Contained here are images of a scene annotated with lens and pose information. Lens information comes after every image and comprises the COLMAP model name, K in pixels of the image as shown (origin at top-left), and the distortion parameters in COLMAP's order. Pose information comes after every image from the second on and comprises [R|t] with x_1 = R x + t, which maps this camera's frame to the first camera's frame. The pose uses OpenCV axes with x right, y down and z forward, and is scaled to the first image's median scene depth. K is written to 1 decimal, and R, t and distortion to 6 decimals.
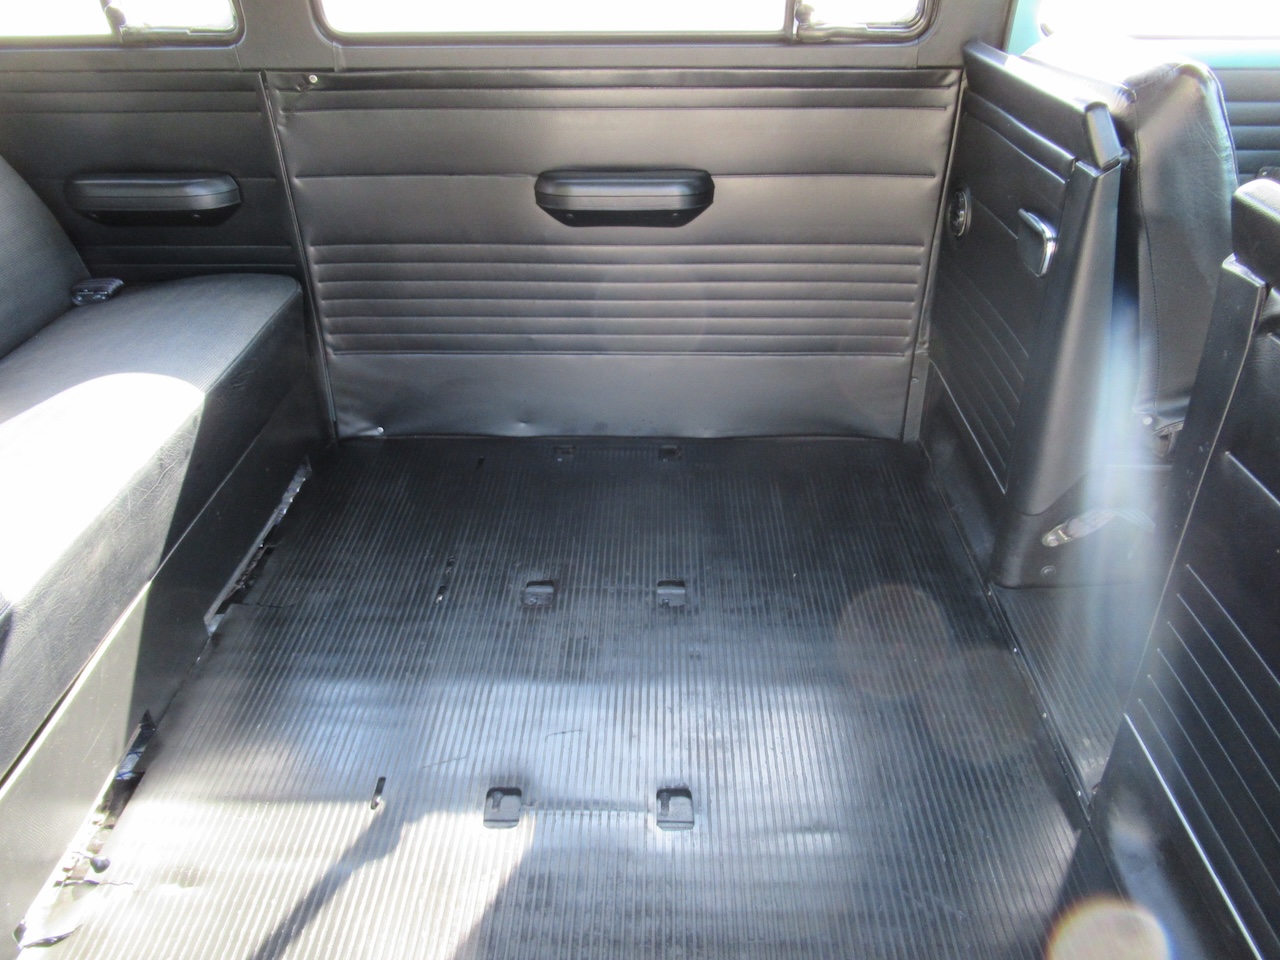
lens RADIAL K [[951.0, 0, 643.3], [0, 951.0, 481.7], [0, 0, 1]] dist [-0.013667, 0.006152]
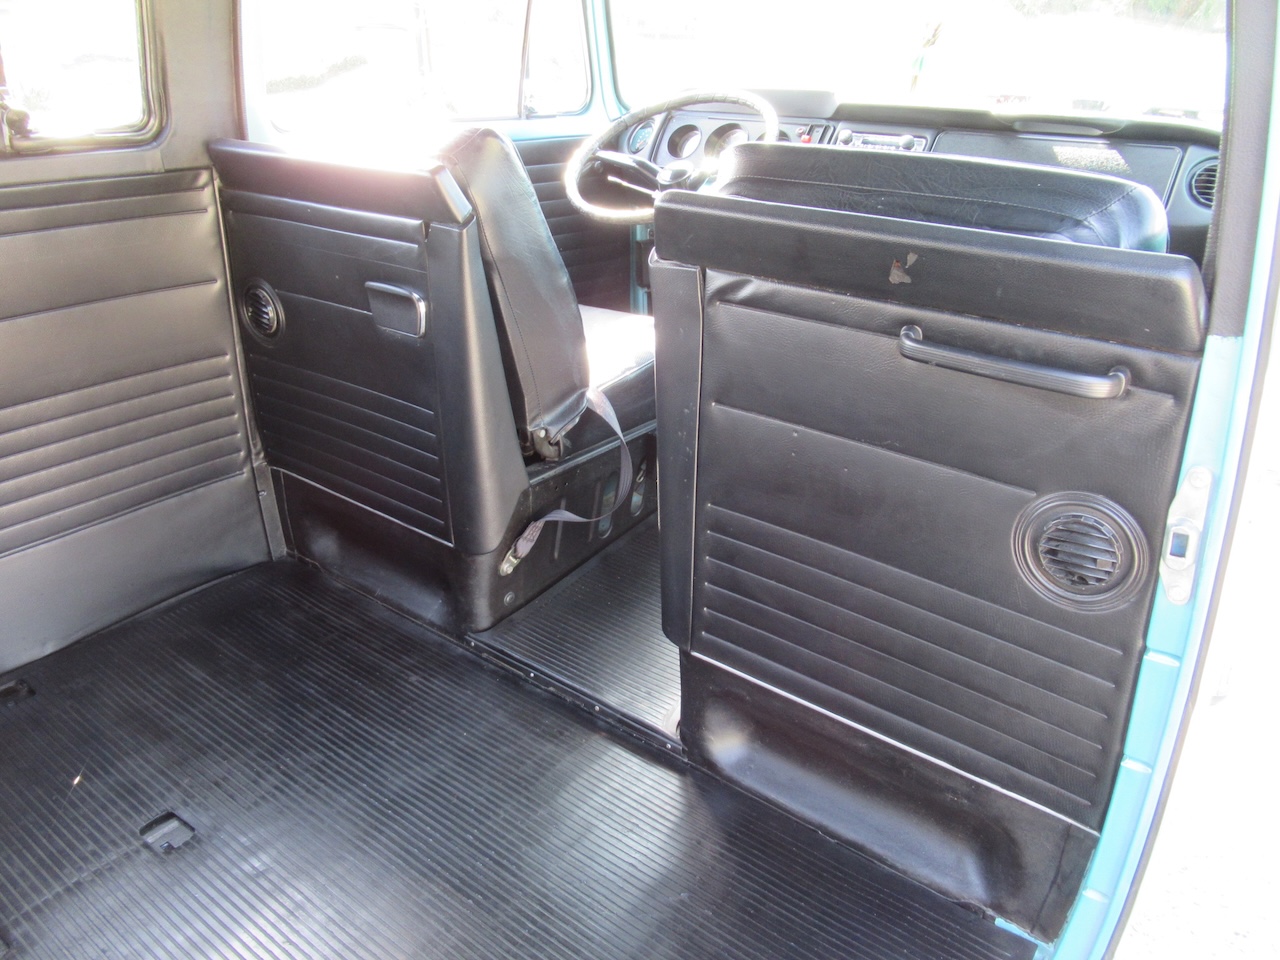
lens RADIAL K [[951.0, 0, 643.3], [0, 951.0, 481.7], [0, 0, 1]] dist [-0.013667, 0.006152]
pose [[0.587846, -0.325777, 0.740477, -0.208746], [0.413552, 0.907705, 0.071042, -0.034140], [-0.695279, 0.264464, 0.668316, 0.134393]]
